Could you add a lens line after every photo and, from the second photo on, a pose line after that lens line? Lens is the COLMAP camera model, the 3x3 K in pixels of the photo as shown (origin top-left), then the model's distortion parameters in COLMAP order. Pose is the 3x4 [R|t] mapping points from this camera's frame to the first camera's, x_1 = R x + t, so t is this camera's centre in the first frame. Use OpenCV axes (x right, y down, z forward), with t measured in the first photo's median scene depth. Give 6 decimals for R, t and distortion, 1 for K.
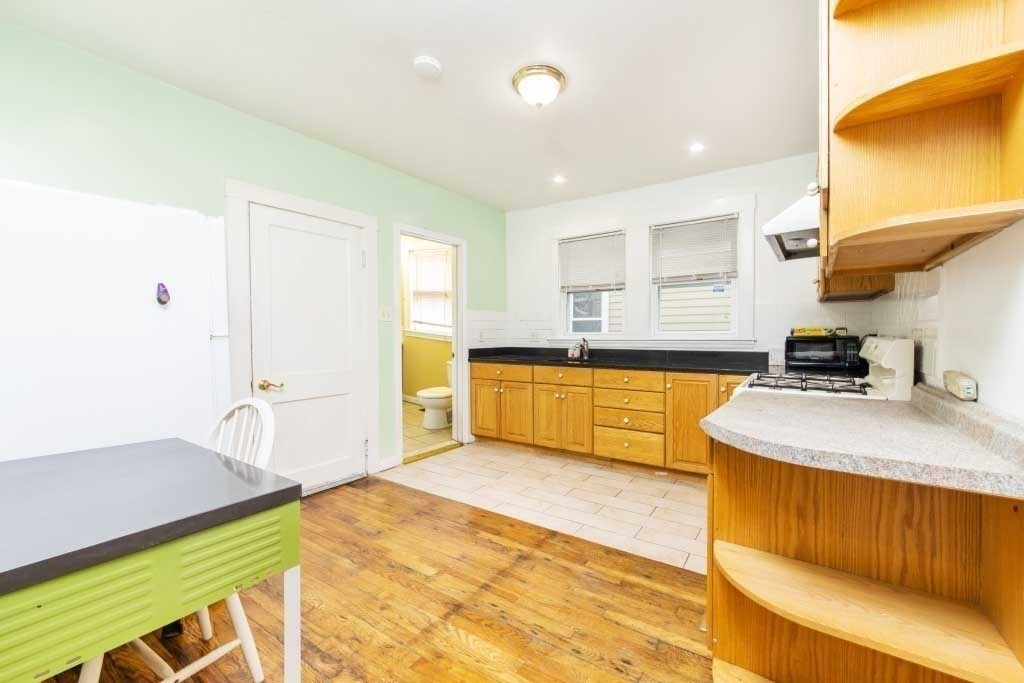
lens RADIAL K [[362.0, 0, 515.3], [0, 362.0, 333.4], [0, 0, 1]] dist [0.000589, 0.000163]
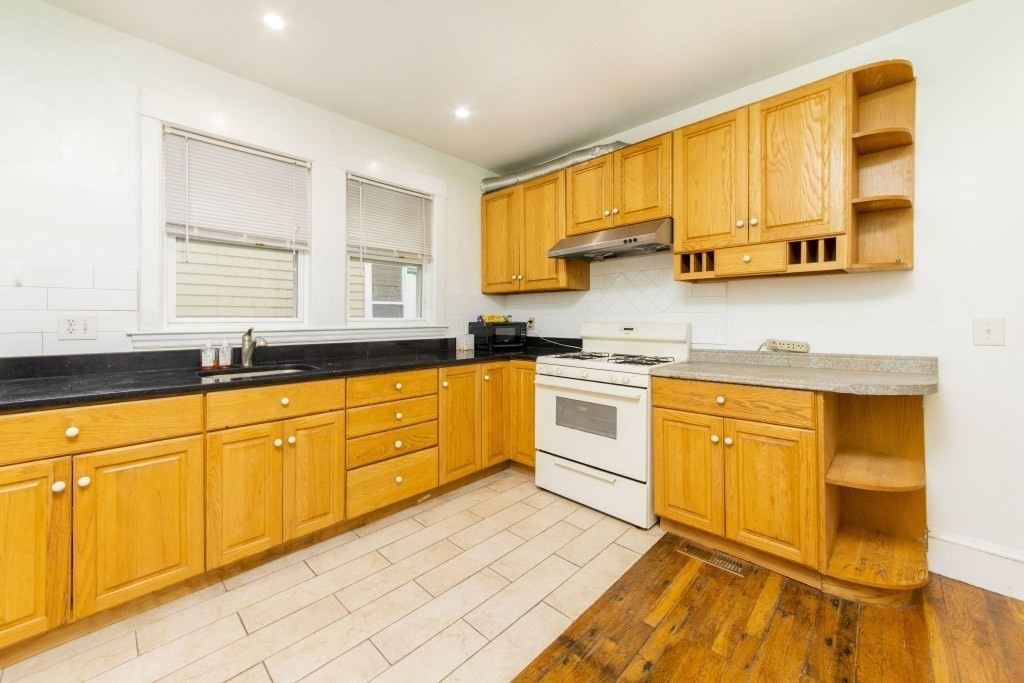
lens RADIAL K [[388.9, 0, 510.1], [0, 388.9, 314.7], [0, 0, 1]] dist [0.000437, 0.000066]
pose [[0.237017, 0.010075, 0.971453, -0.357662], [-0.003233, 0.999949, -0.009582, -0.004671], [-0.971500, -0.000870, 0.237037, 0.578847]]
